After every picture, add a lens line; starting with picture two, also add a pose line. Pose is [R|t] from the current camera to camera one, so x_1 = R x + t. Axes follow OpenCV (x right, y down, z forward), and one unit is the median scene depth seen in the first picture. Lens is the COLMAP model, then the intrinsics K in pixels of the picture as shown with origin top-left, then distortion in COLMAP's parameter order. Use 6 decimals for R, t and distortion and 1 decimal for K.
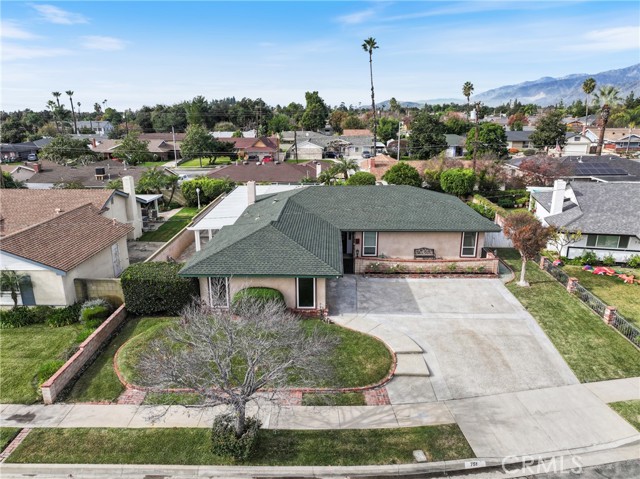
lens RADIAL K [[458.5, 0, 329.9], [0, 458.5, 210.4], [0, 0, 1]] dist [0.000403, 0.002867]
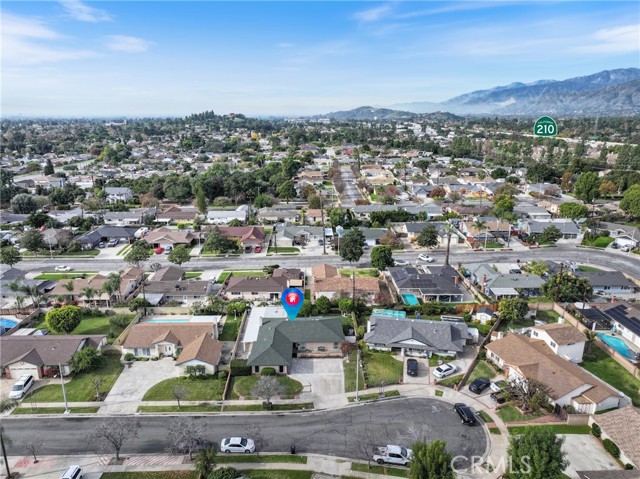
lens RADIAL K [[458.5, 0, 329.9], [0, 458.5, 210.4], [0, 0, 1]] dist [0.000403, 0.002867]
pose [[0.998774, -0.004885, 0.049264, 0.161704], [0.005005, 0.999985, -0.002312, -1.074608], [-0.049252, 0.002556, 0.998783, -2.672712]]
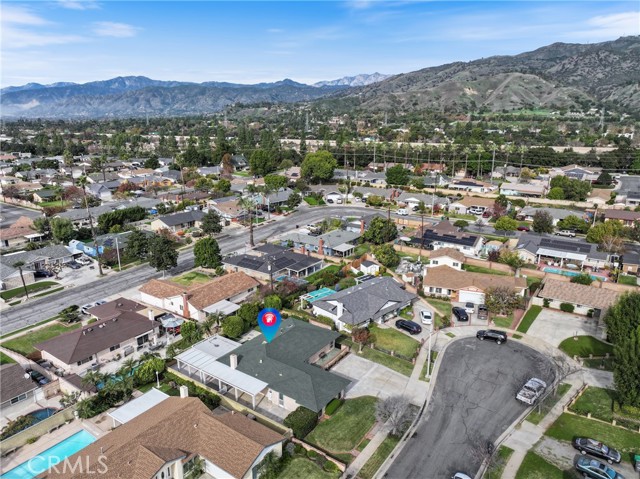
lens RADIAL K [[446.4, 0, 320.1], [0, 446.4, 219.0], [0, 0, 1]] dist [0.007924, 0.003322]
pose [[0.557012, -0.186495, 0.809294, -2.034321], [0.177993, 0.978625, 0.103009, -1.102553], [-0.811206, 0.086671, 0.578301, -0.490592]]
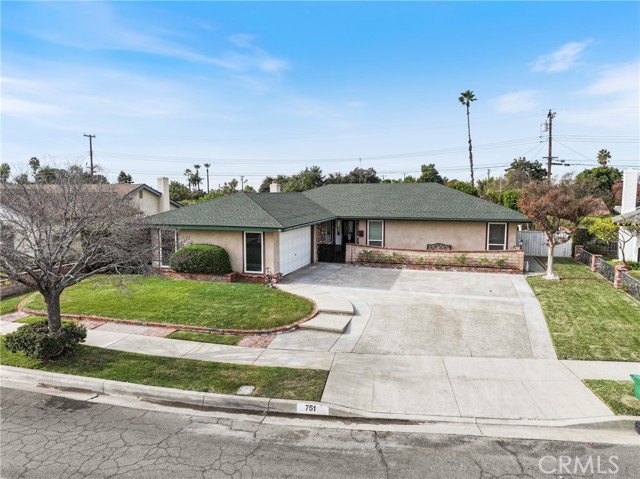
lens RADIAL K [[458.5, 0, 329.9], [0, 458.5, 210.4], [0, 0, 1]] dist [0.000403, 0.002867]
pose [[0.959530, 0.011965, -0.281351, 0.333962], [-0.063730, 0.982402, -0.175570, 0.243512], [0.274299, 0.186395, 0.943407, 0.201473]]
